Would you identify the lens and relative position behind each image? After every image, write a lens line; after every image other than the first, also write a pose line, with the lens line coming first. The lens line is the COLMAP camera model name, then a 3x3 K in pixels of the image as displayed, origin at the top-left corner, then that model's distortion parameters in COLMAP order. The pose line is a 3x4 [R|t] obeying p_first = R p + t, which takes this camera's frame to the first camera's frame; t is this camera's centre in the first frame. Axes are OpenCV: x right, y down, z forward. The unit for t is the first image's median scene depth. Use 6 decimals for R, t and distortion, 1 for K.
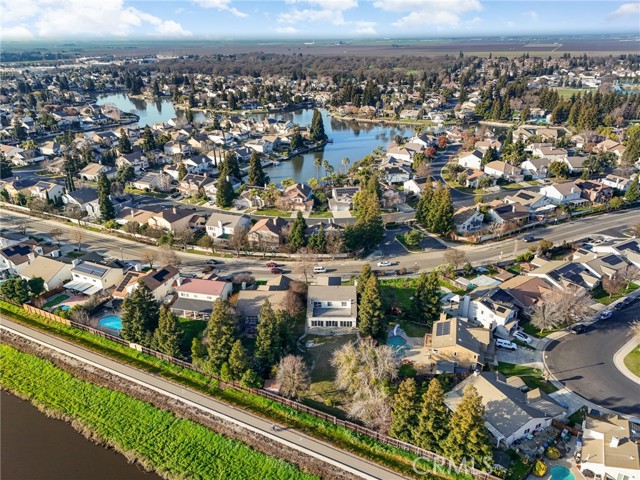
lens RADIAL K [[475.9, 0, 321.7], [0, 475.9, 240.6], [0, 0, 1]] dist [0.031718, -0.009532]
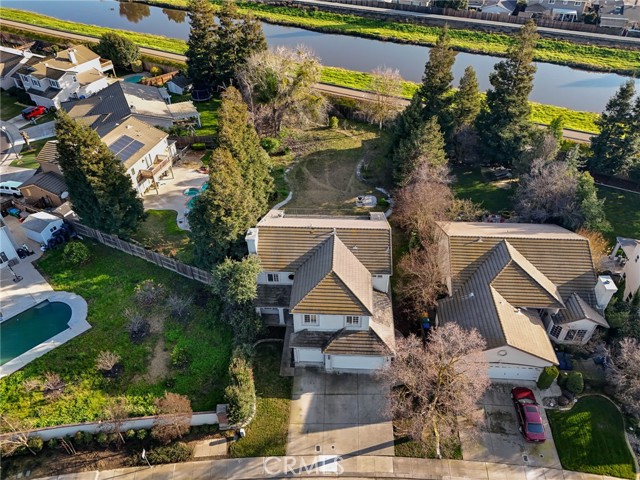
lens RADIAL K [[475.9, 0, 321.7], [0, 475.9, 240.6], [0, 0, 1]] dist [0.031718, -0.009532]
pose [[-0.999652, 0.009914, 0.024462, 0.016530], [0.026268, 0.464541, 0.885162, -0.244099], [-0.002588, 0.885496, -0.464639, 1.348244]]
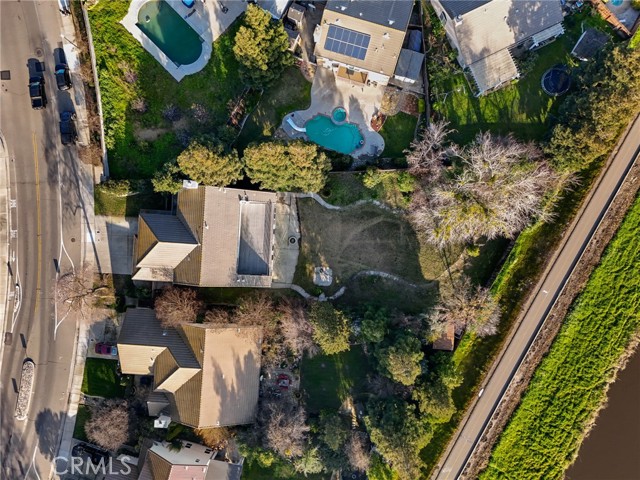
lens RADIAL K [[475.9, 0, 321.7], [0, 475.9, 240.6], [0, 0, 1]] dist [0.031718, -0.009532]
pose [[0.022179, -0.999680, 0.012155, 0.016232], [0.408471, 0.020158, 0.912549, -0.333832], [-0.912502, -0.015274, 0.408787, 0.798551]]
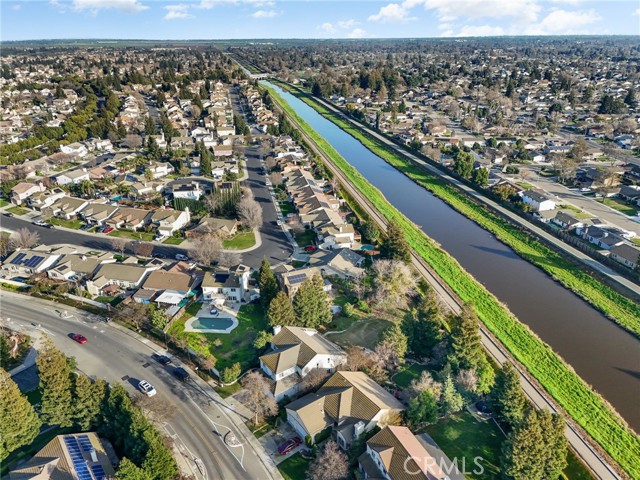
lens RADIAL K [[475.9, 0, 321.7], [0, 475.9, 240.6], [0, 0, 1]] dist [0.031718, -0.009532]
pose [[-0.624642, -0.286359, 0.726513, -0.623019], [0.322186, 0.752965, 0.573794, -0.555124], [-0.711350, 0.592488, -0.378072, 1.357578]]
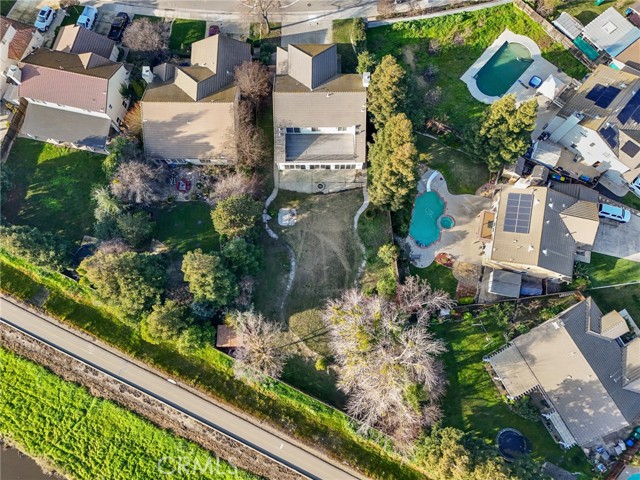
lens RADIAL K [[475.9, 0, 321.7], [0, 475.9, 240.6], [0, 0, 1]] dist [0.031718, -0.009532]
pose [[0.999206, -0.036421, 0.016148, 0.011544], [0.008985, 0.600891, 0.799280, -0.252074], [-0.038814, -0.798501, 0.600741, 0.644697]]
